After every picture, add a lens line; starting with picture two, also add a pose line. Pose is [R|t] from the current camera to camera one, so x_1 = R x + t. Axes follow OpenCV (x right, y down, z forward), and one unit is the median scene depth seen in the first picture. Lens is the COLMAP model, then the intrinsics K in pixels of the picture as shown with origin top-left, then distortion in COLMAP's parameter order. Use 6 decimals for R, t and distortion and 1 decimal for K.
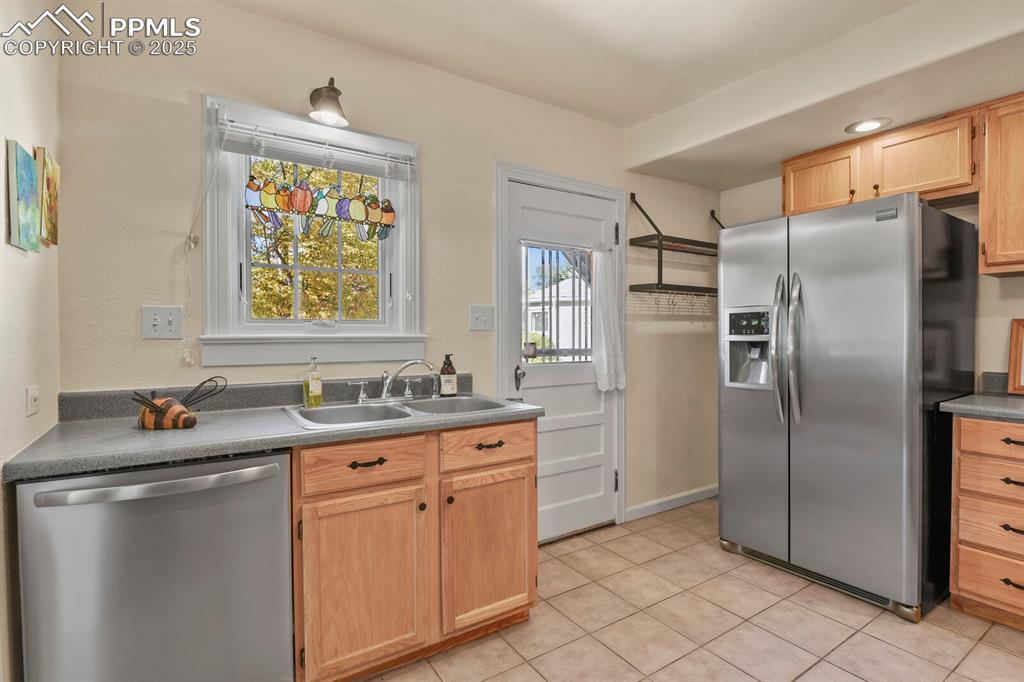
lens RADIAL K [[507.8, 0, 514.4], [0, 507.8, 339.2], [0, 0, 1]] dist [-0.002337, -0.000677]
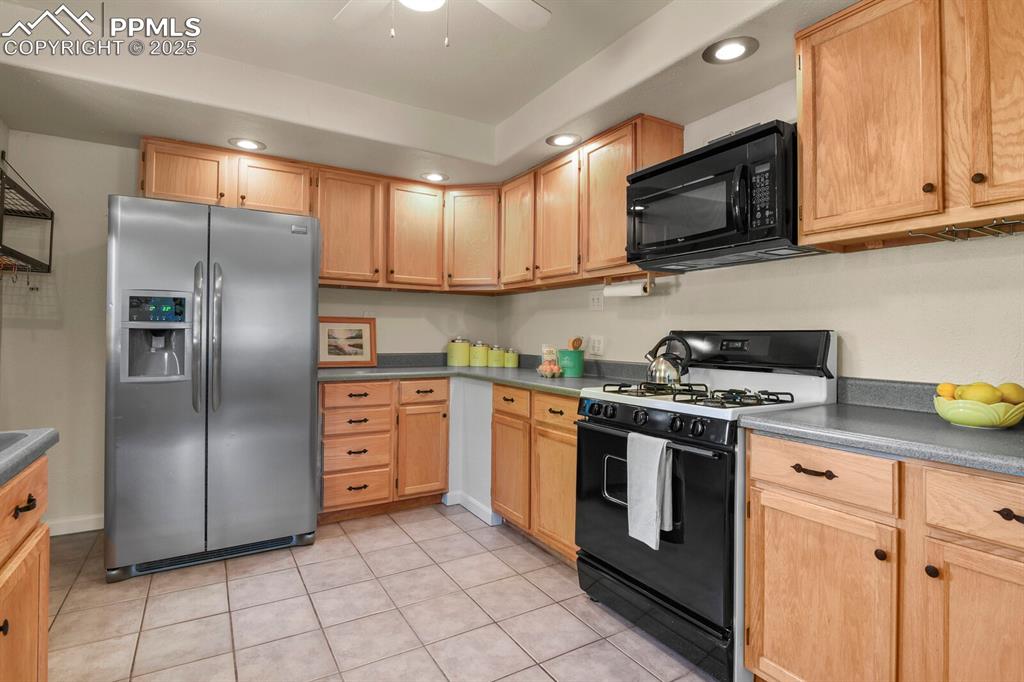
lens RADIAL K [[514.8, 0, 515.3], [0, 514.8, 322.8], [0, 0, 1]] dist [-0.000808, -0.000289]
pose [[0.057769, 0.028781, 0.997915, -0.431840], [0.002894, 0.999575, -0.028997, 0.022590], [-0.998326, 0.004563, 0.057661, 0.325300]]
